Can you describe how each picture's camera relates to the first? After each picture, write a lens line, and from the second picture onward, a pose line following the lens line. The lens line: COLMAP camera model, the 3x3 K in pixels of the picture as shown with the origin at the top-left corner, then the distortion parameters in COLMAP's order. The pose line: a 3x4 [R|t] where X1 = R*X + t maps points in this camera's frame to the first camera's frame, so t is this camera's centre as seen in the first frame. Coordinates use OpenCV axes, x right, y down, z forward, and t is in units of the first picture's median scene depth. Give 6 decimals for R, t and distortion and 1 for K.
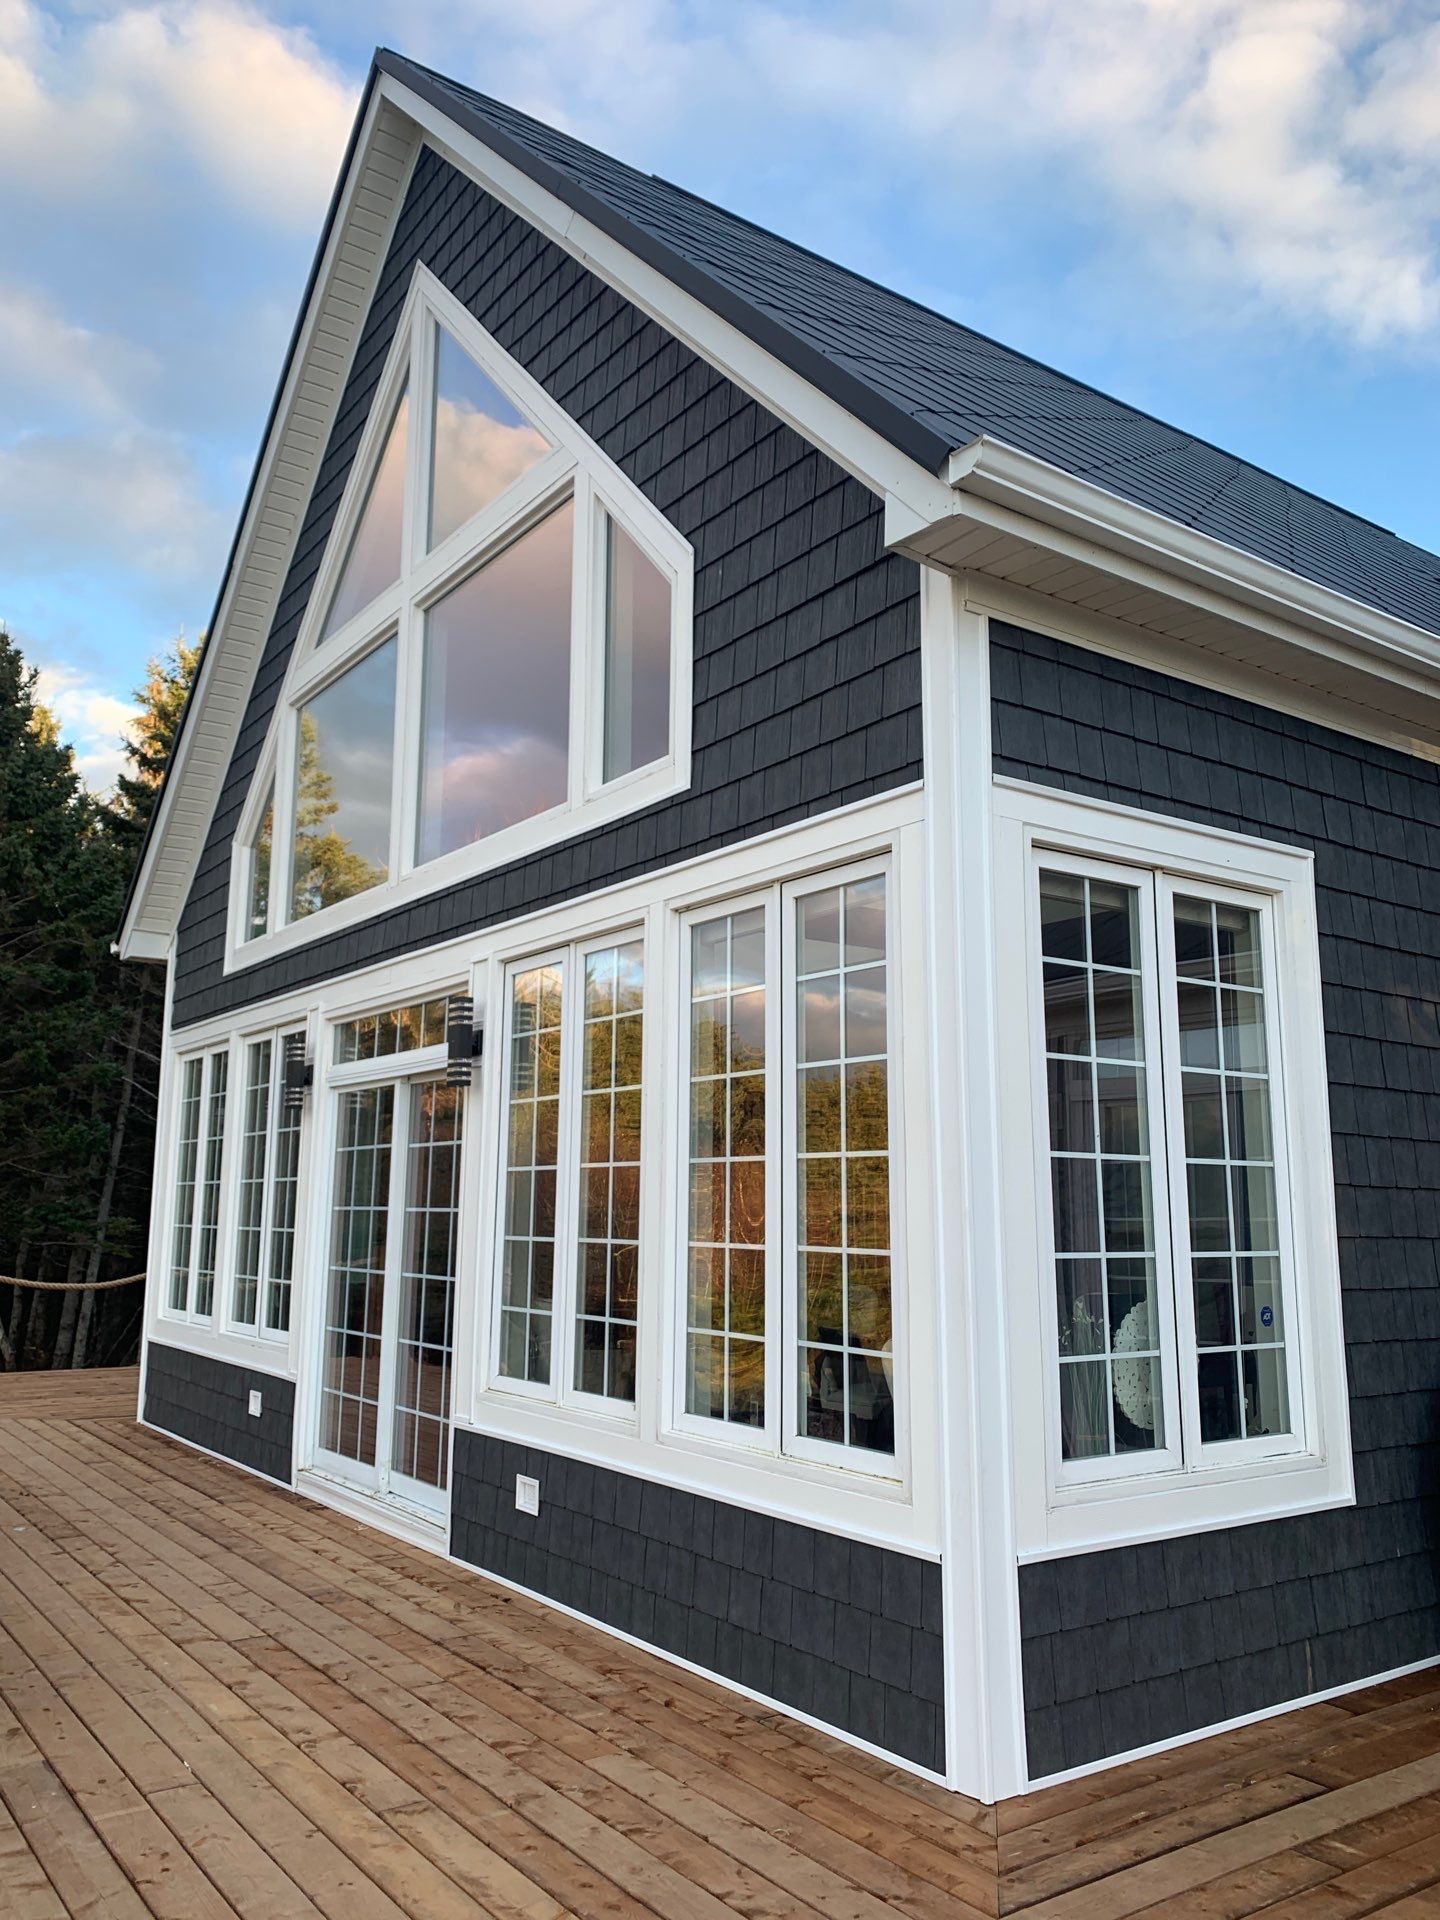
lens RADIAL K [[1434.0, 0, 720.0], [0, 1434.0, 960.0], [0, 0, 1]] dist [0.078171, -0.150963]
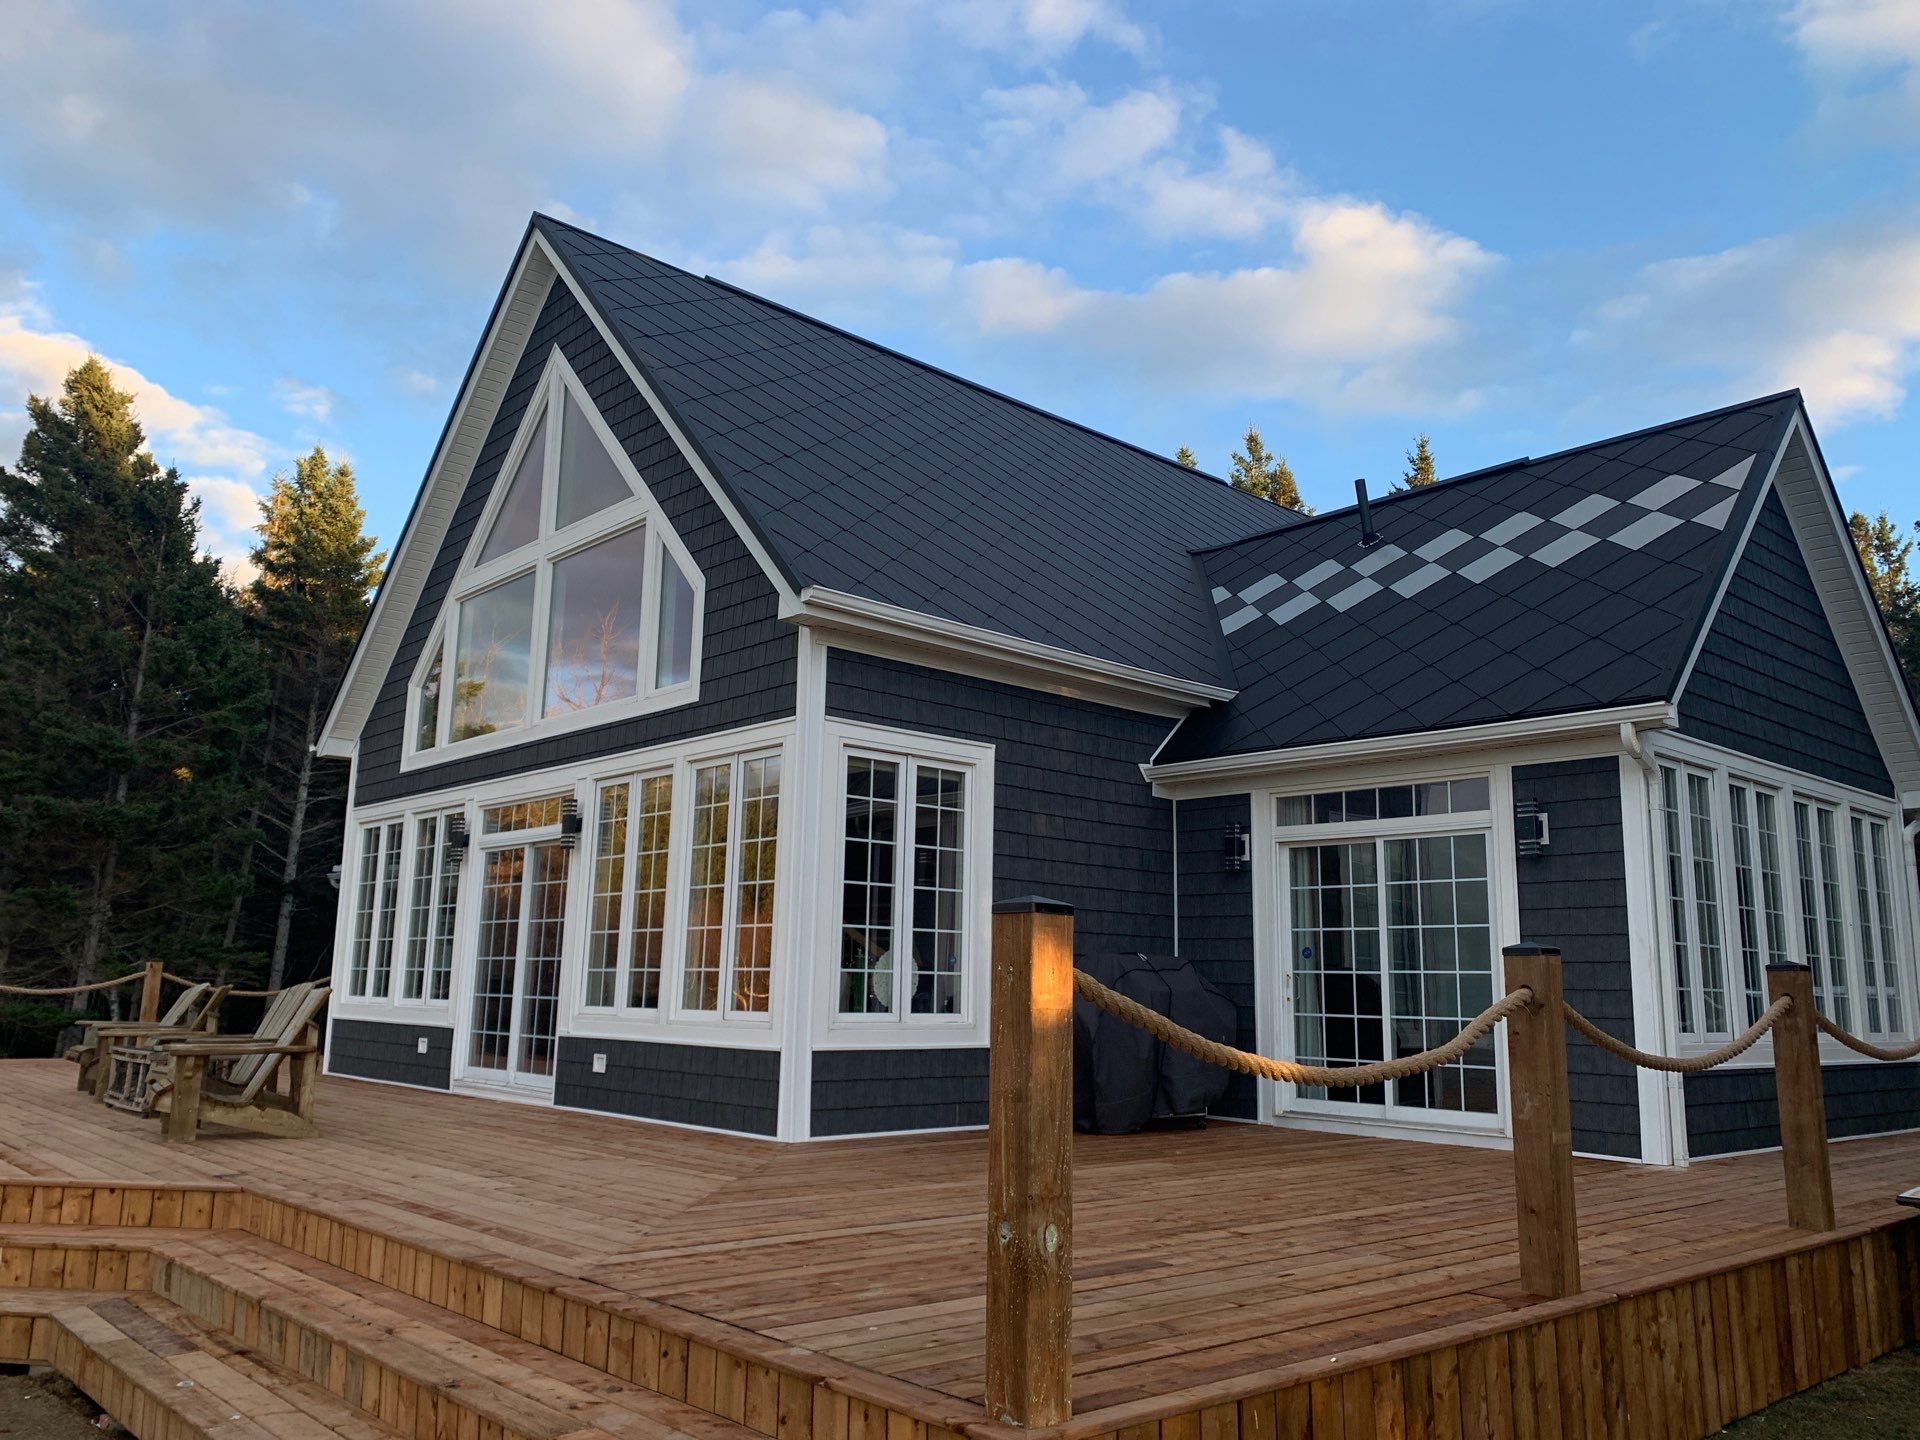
lens RADIAL K [[1497.9, 0, 963.5], [0, 1497.9, 695.7], [0, 0, 1]] dist [0.128871, -0.336019]
pose [[0.993690, 0.034073, 0.106860, 0.114309], [-0.031659, 0.999206, -0.024203, -0.082625], [-0.107600, 0.020667, 0.993979, -1.051320]]
